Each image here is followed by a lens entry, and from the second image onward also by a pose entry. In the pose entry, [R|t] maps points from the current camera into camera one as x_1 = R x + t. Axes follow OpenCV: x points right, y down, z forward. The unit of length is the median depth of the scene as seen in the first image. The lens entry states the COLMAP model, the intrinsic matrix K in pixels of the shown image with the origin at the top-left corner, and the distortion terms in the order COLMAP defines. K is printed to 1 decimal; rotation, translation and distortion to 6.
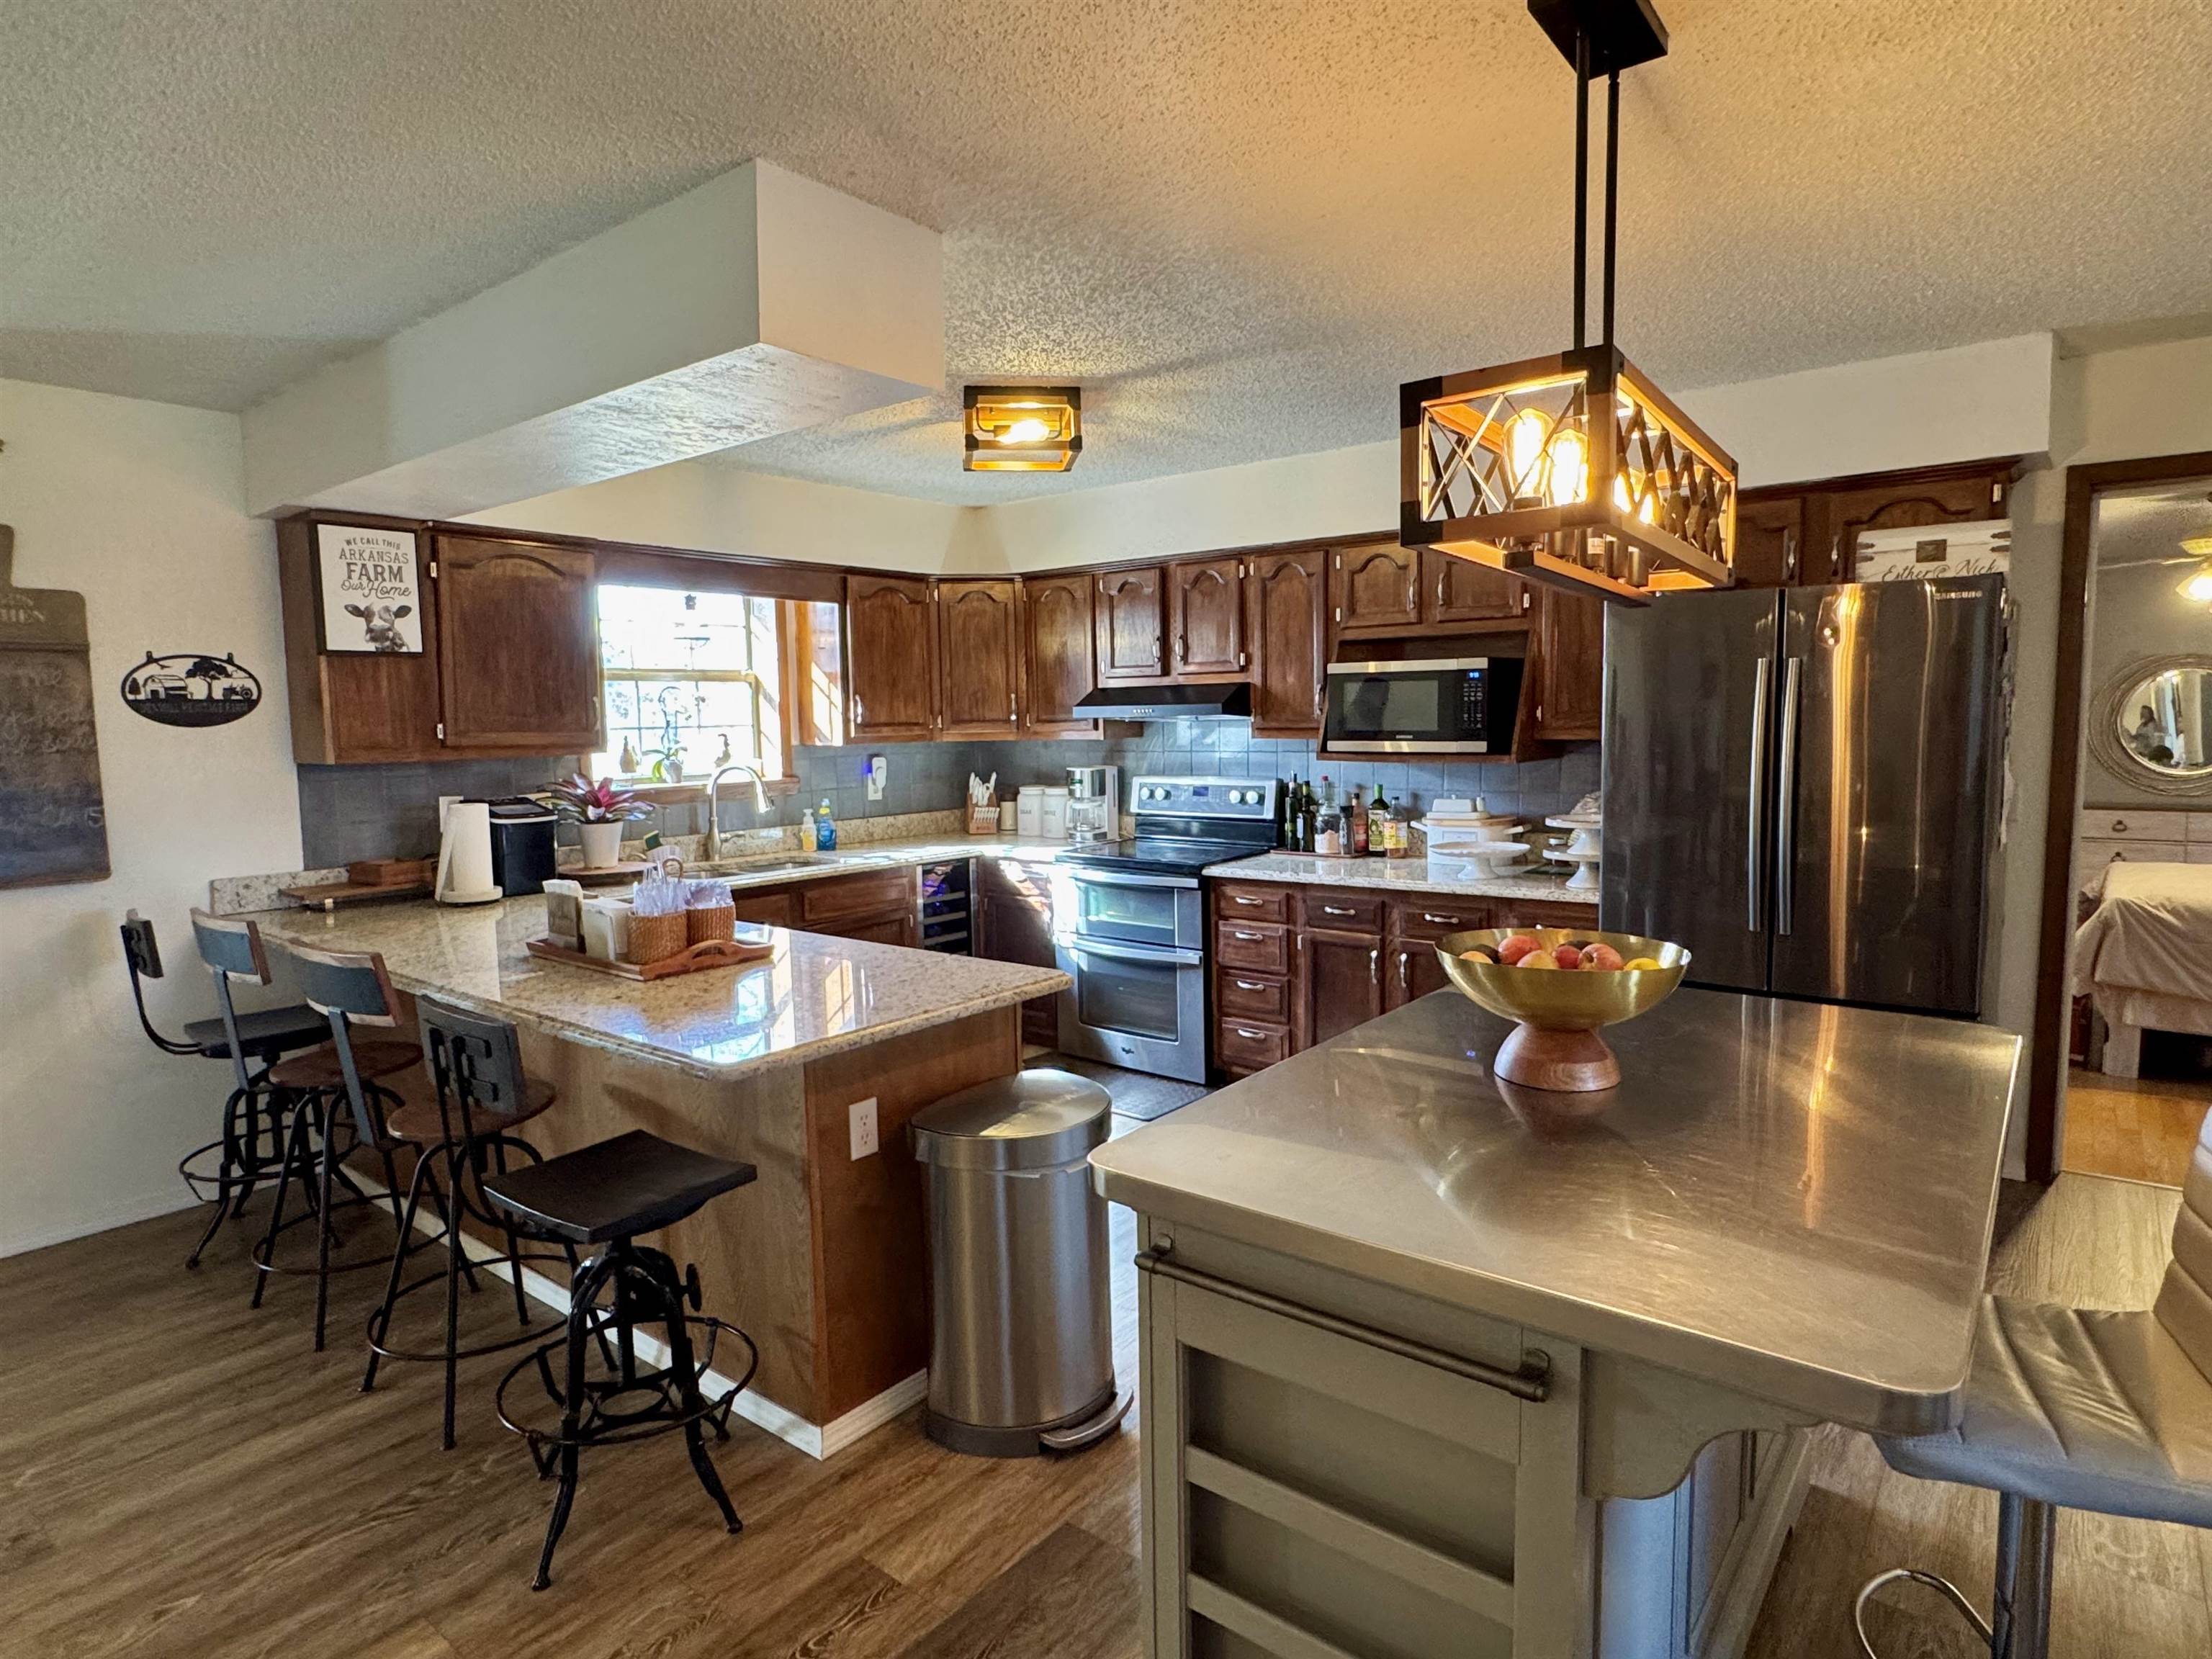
lens RADIAL K [[1228.2, 0, 1098.9], [0, 1228.2, 829.4], [0, 0, 1]] dist [-0.001727, -0.000401]
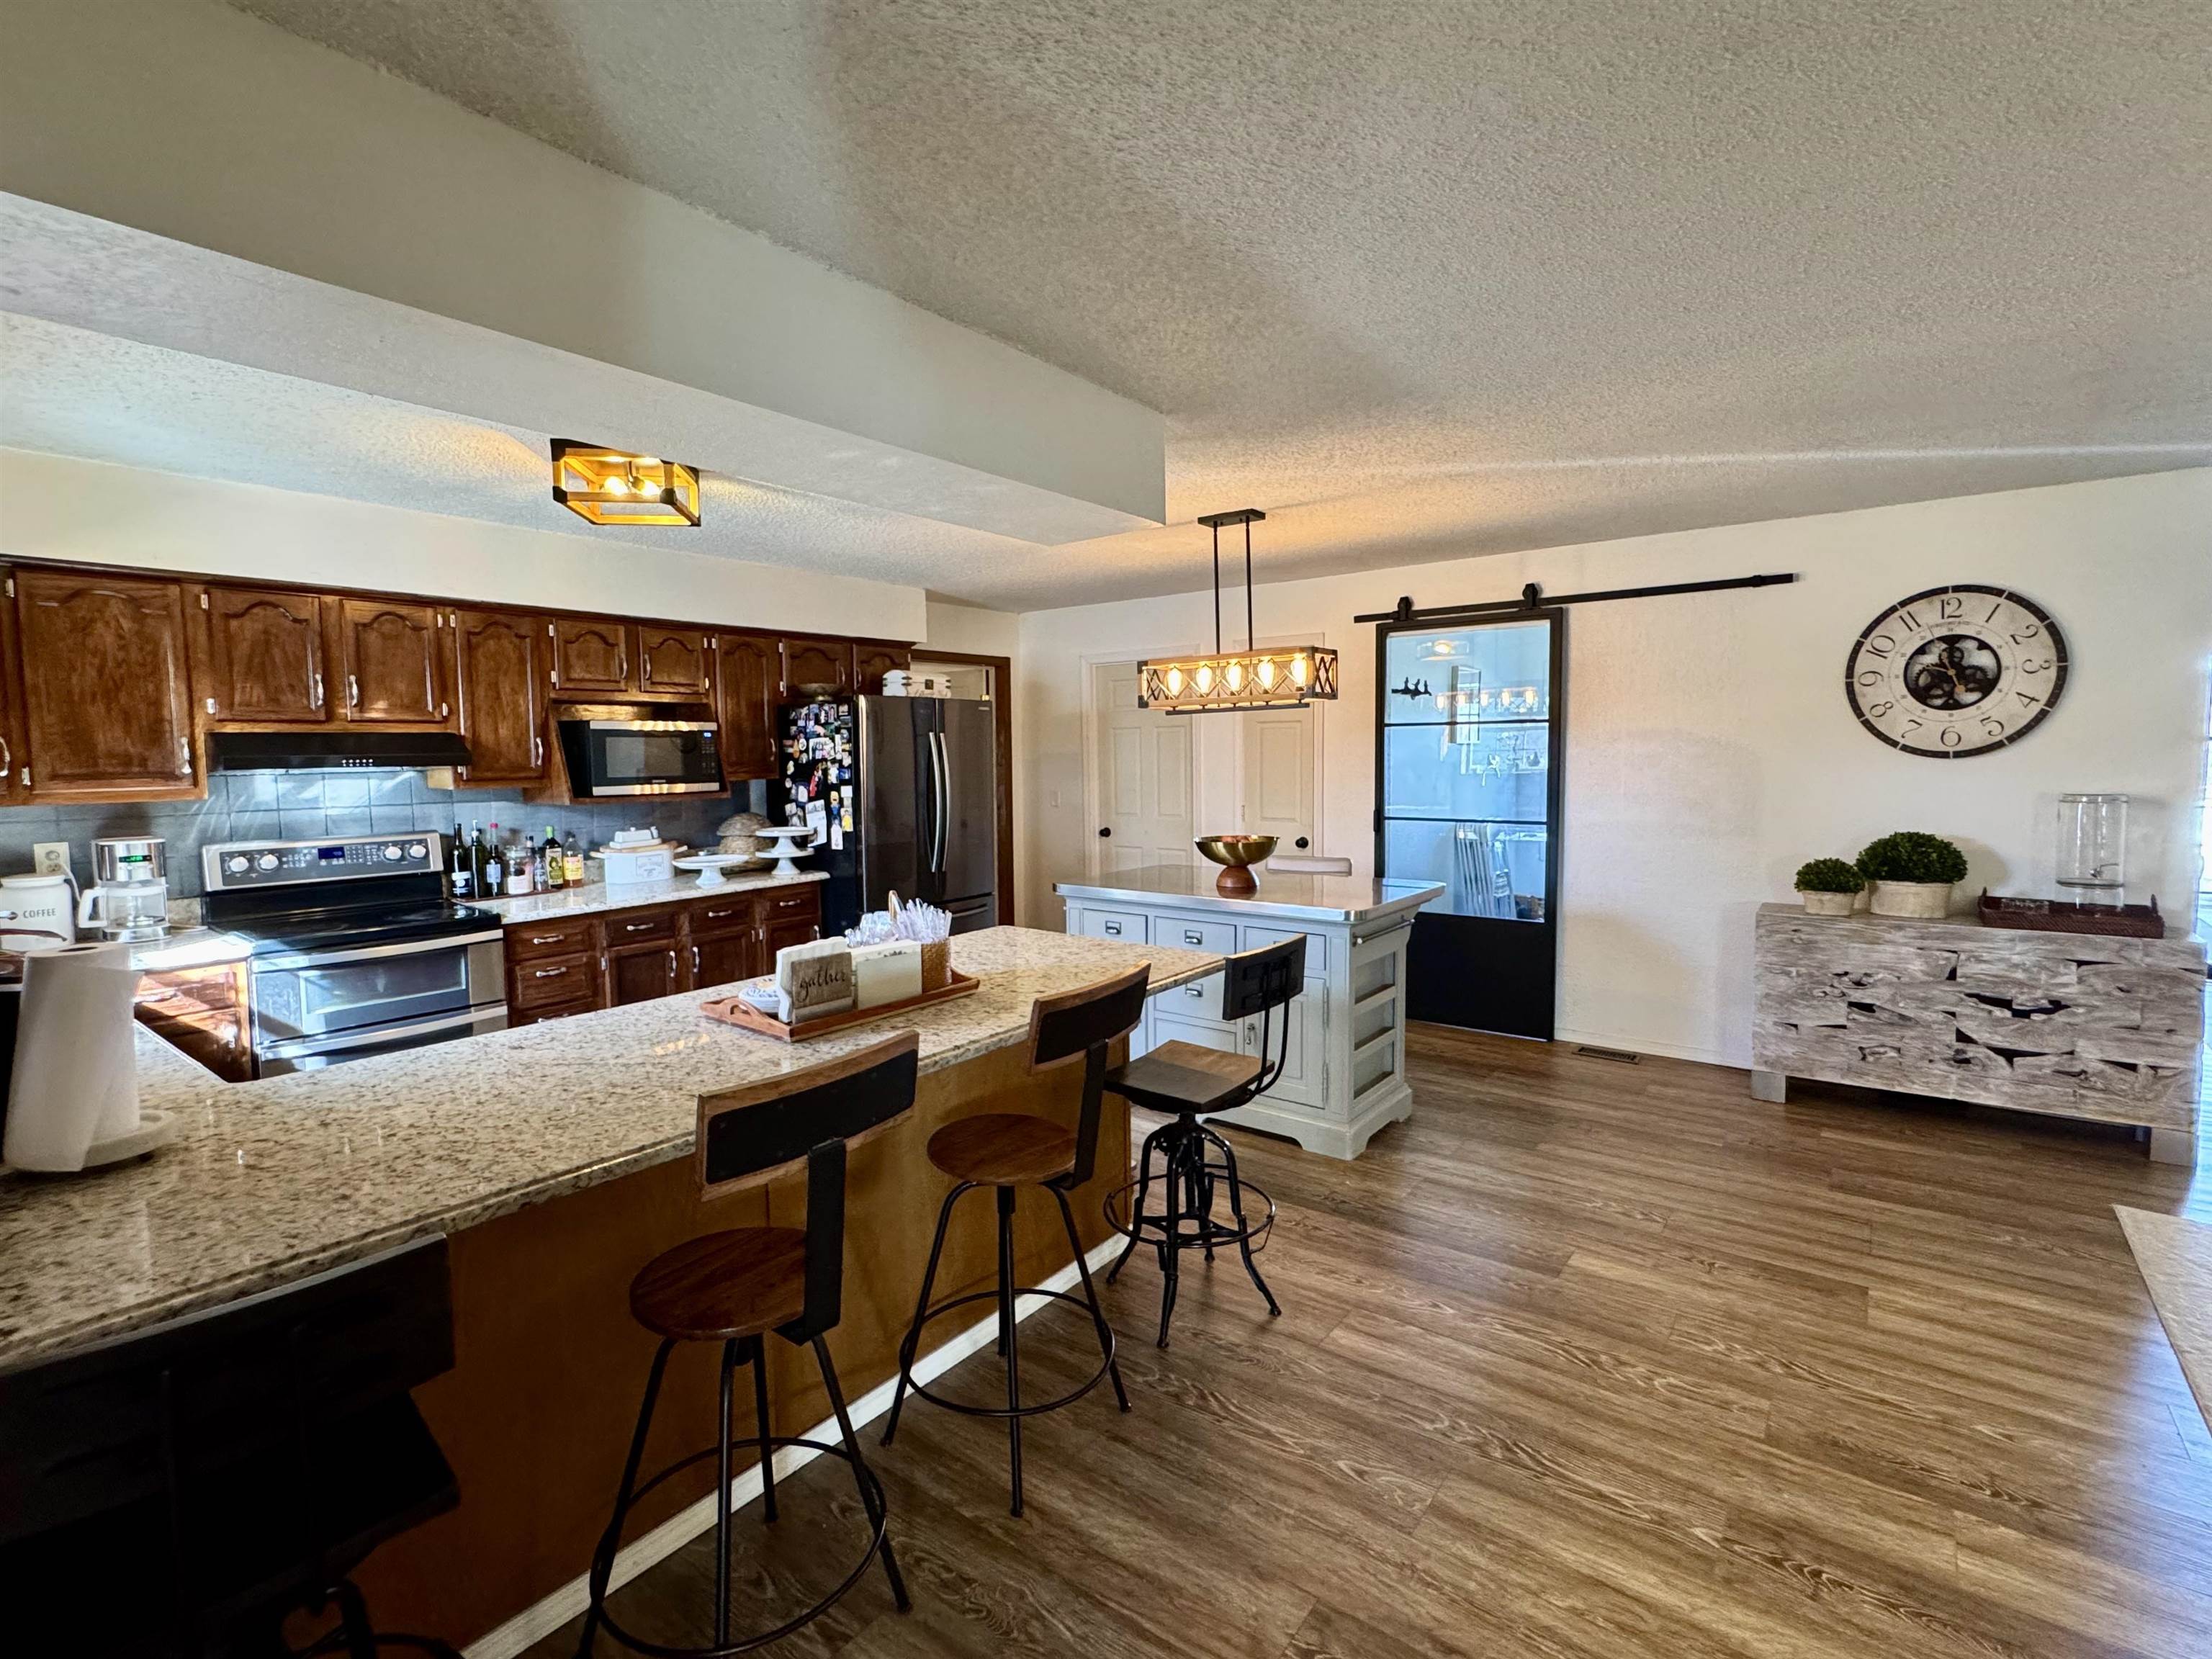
lens RADIAL K [[1021.6, 0, 1103.6], [0, 1021.6, 825.0], [0, 0, 1]] dist [-0.000692, 0.000013]
pose [[-0.020290, -0.056879, 0.998175, -0.731248], [0.105492, 0.992686, 0.058710, -0.039270], [-0.994213, 0.106490, -0.014141, 0.502977]]
